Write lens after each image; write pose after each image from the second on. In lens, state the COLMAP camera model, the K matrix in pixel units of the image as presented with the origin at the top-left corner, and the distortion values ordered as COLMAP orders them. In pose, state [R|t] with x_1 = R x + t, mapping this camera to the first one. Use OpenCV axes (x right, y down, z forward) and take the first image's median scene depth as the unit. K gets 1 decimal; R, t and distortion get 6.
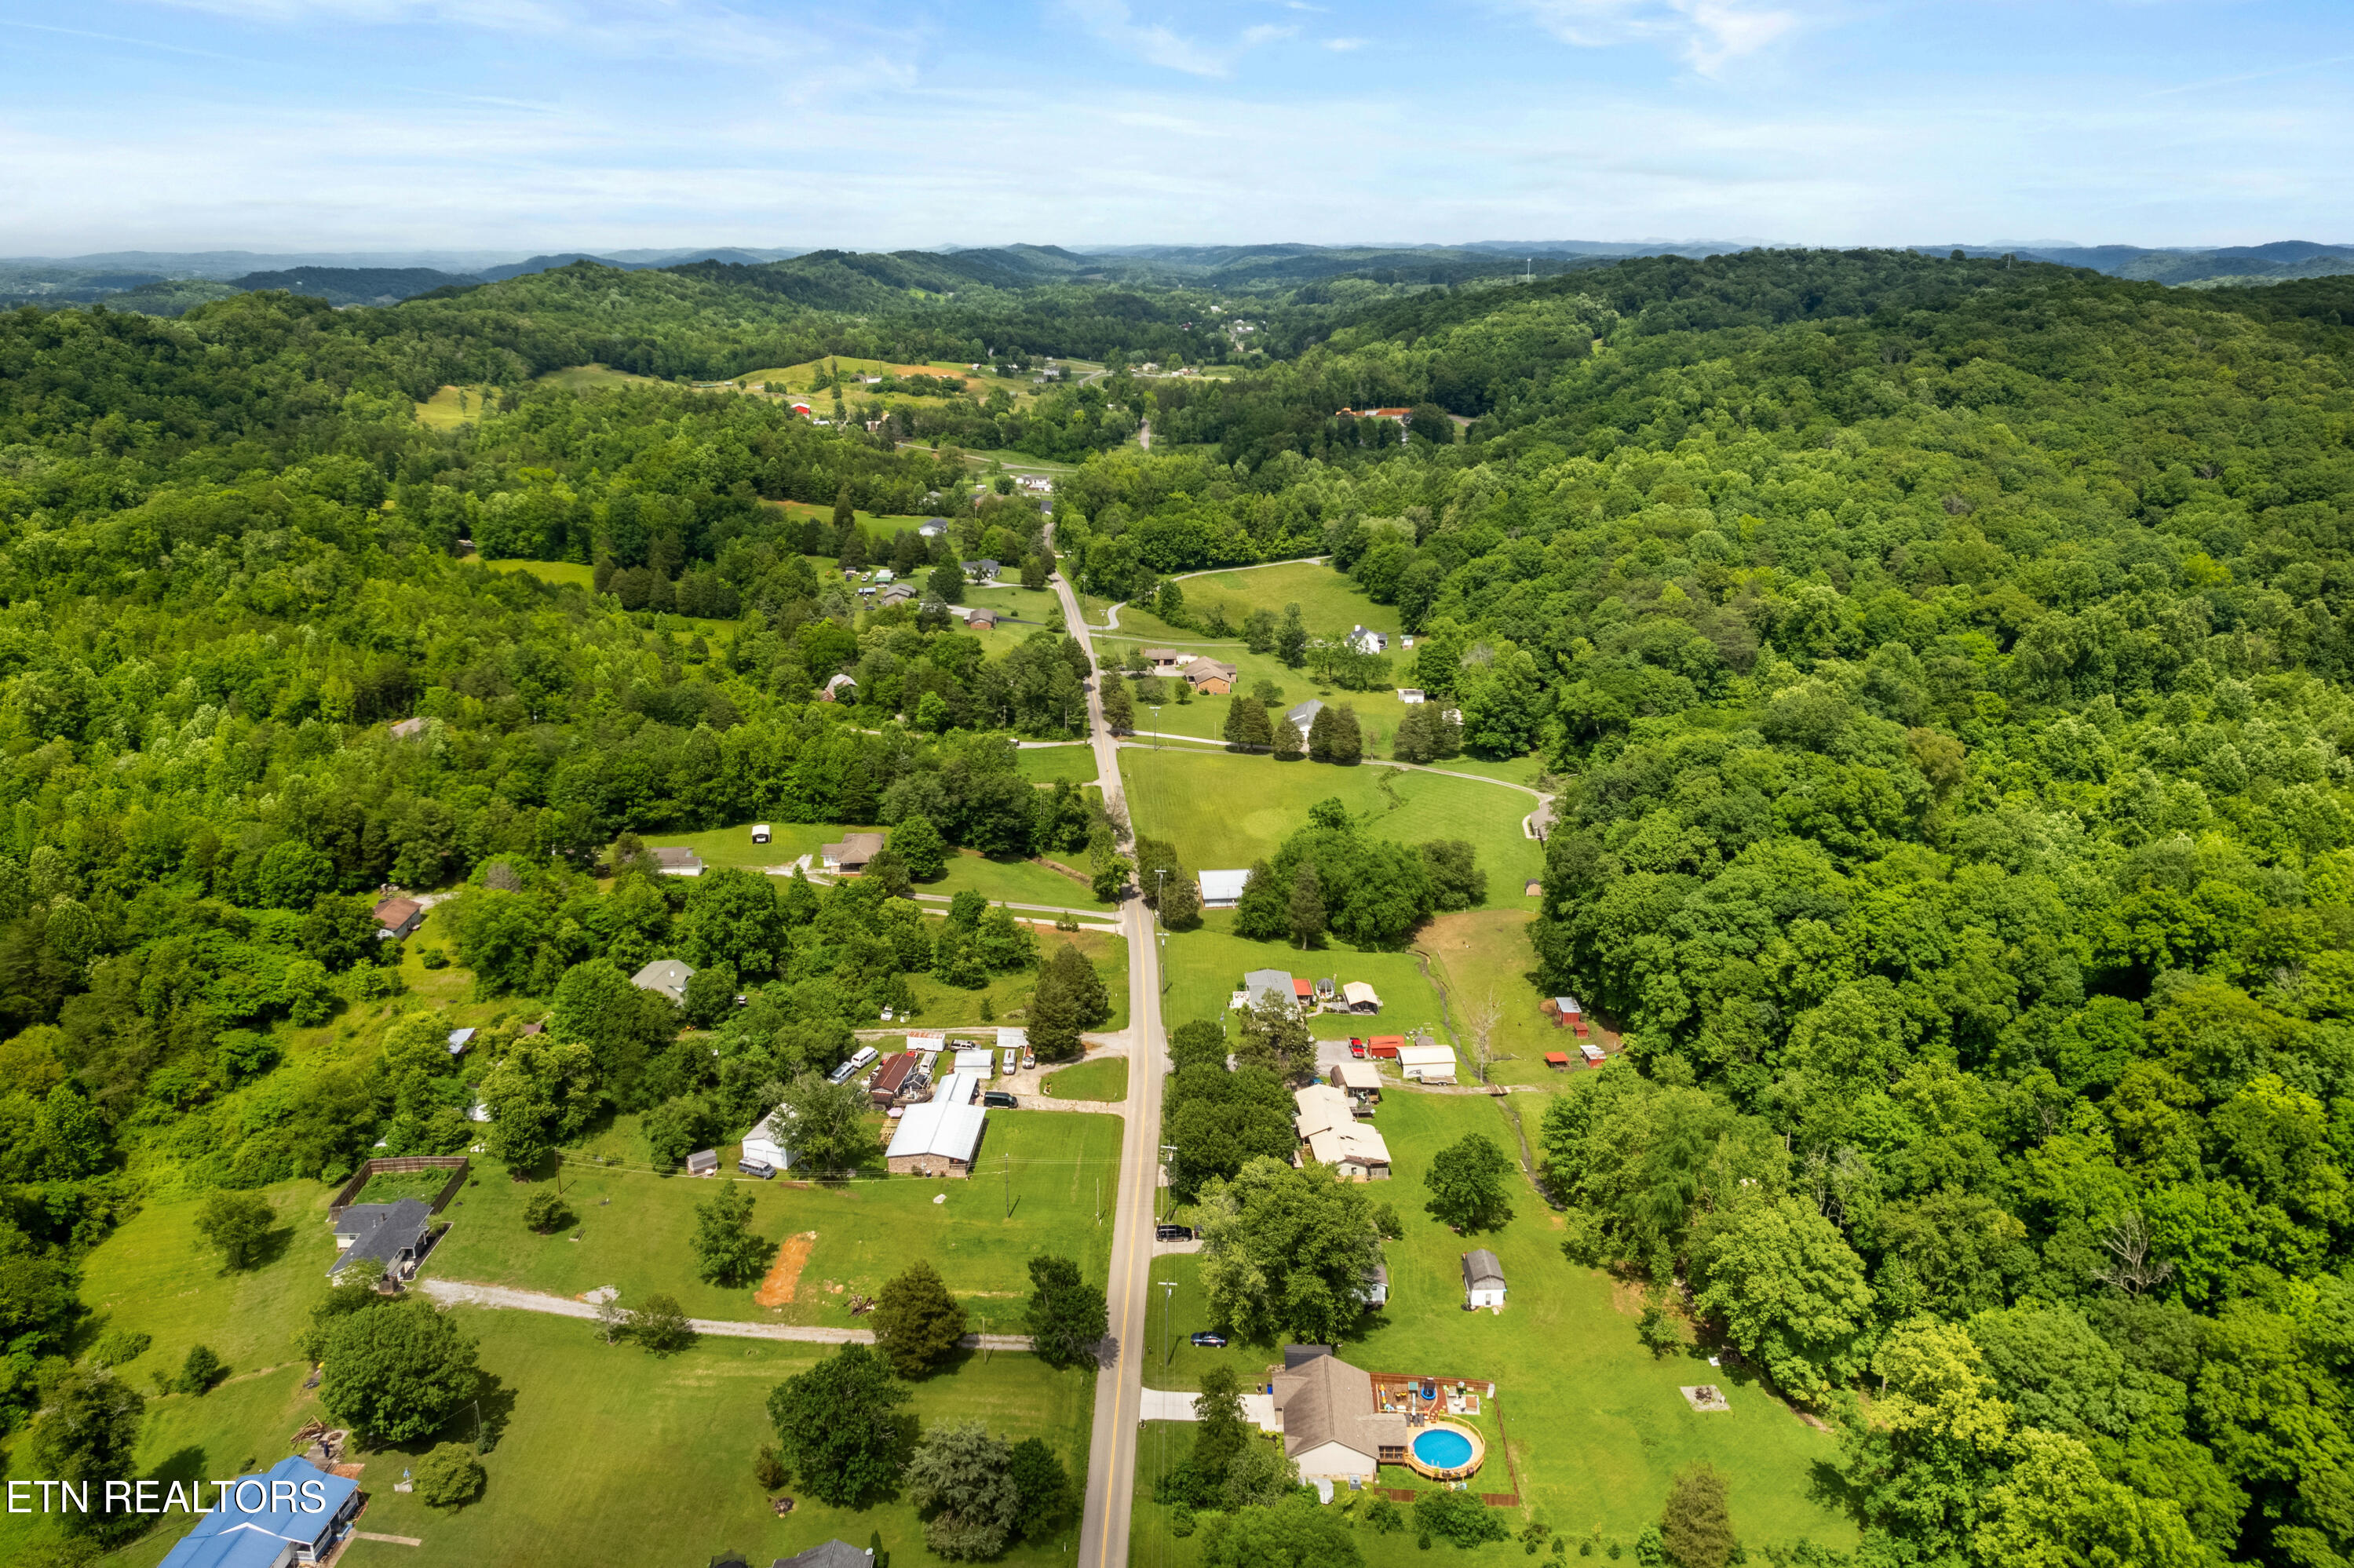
lens RADIAL K [[1610.1, 0, 1177.0], [0, 1610.1, 784.0], [0, 0, 1]] dist [-0.035127, 0.002907]
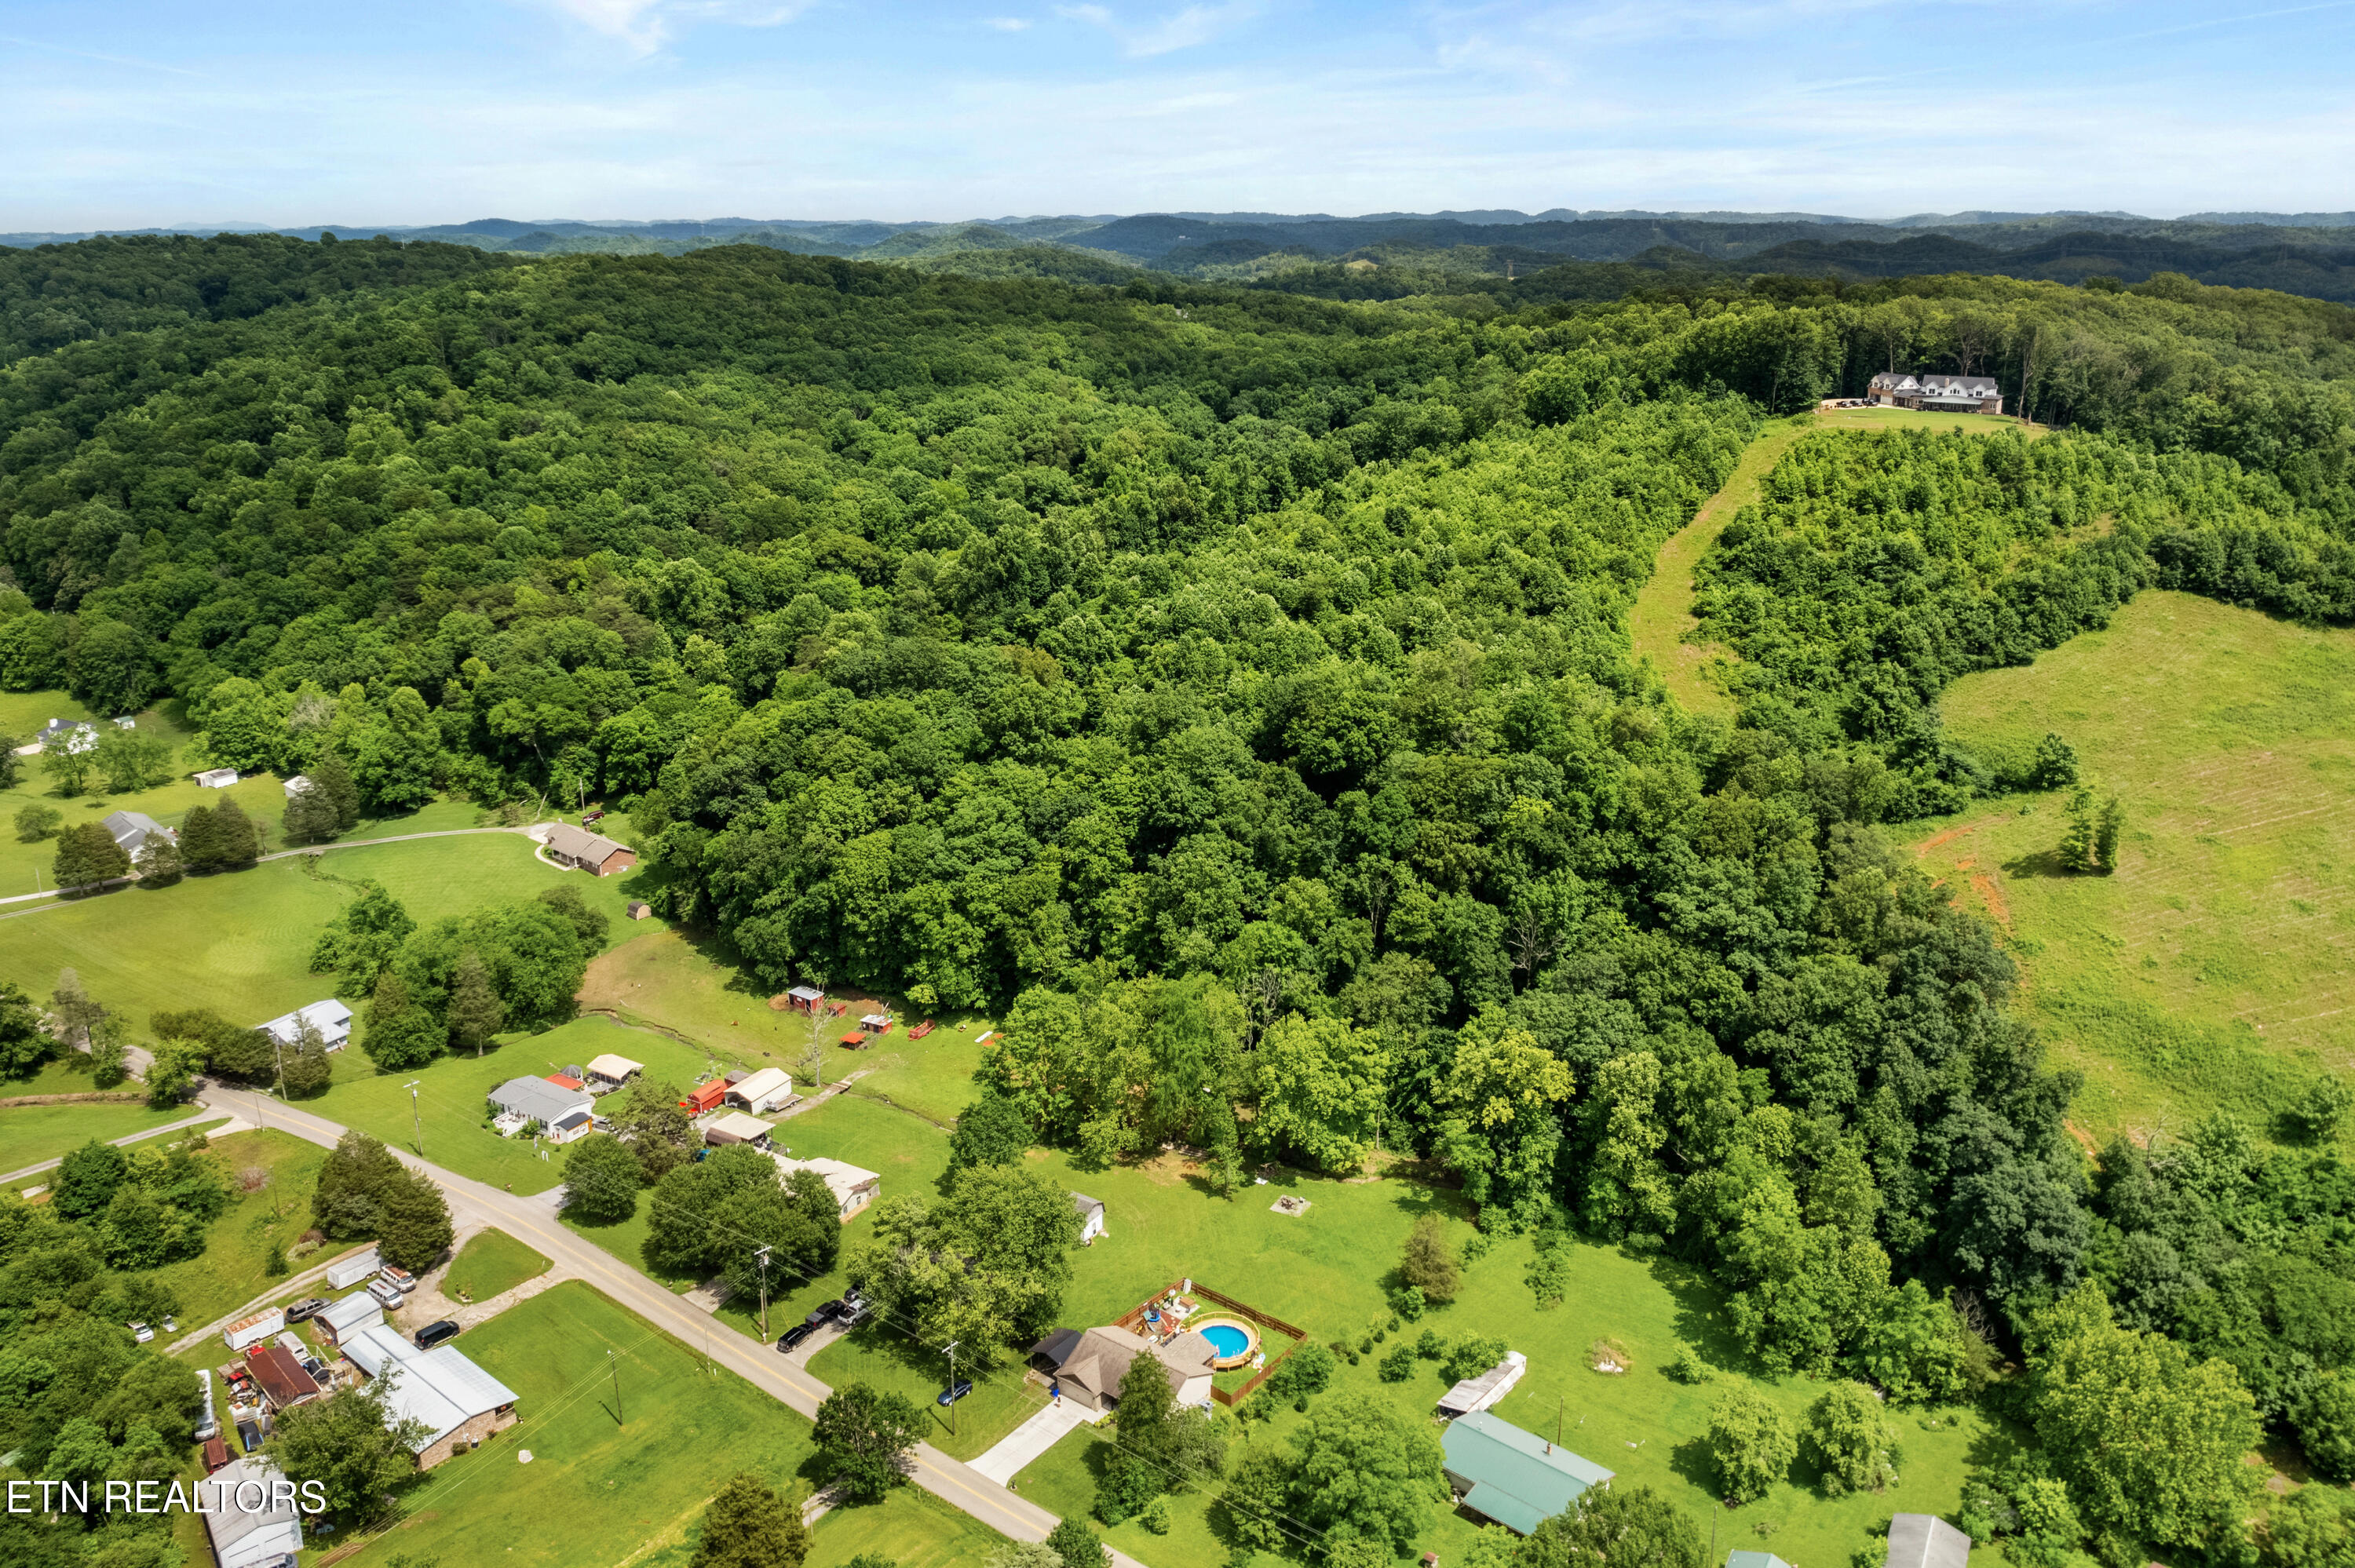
lens RADIAL K [[1610.7, 0, 1177.5], [0, 1610.7, 784.0], [0, 0, 1]] dist [-0.035127, 0.002907]
pose [[0.620497, -0.269189, 0.736560, -0.342201], [0.263297, 0.956231, 0.127664, -0.057057], [-0.738687, 0.114719, 0.664214, 0.162028]]
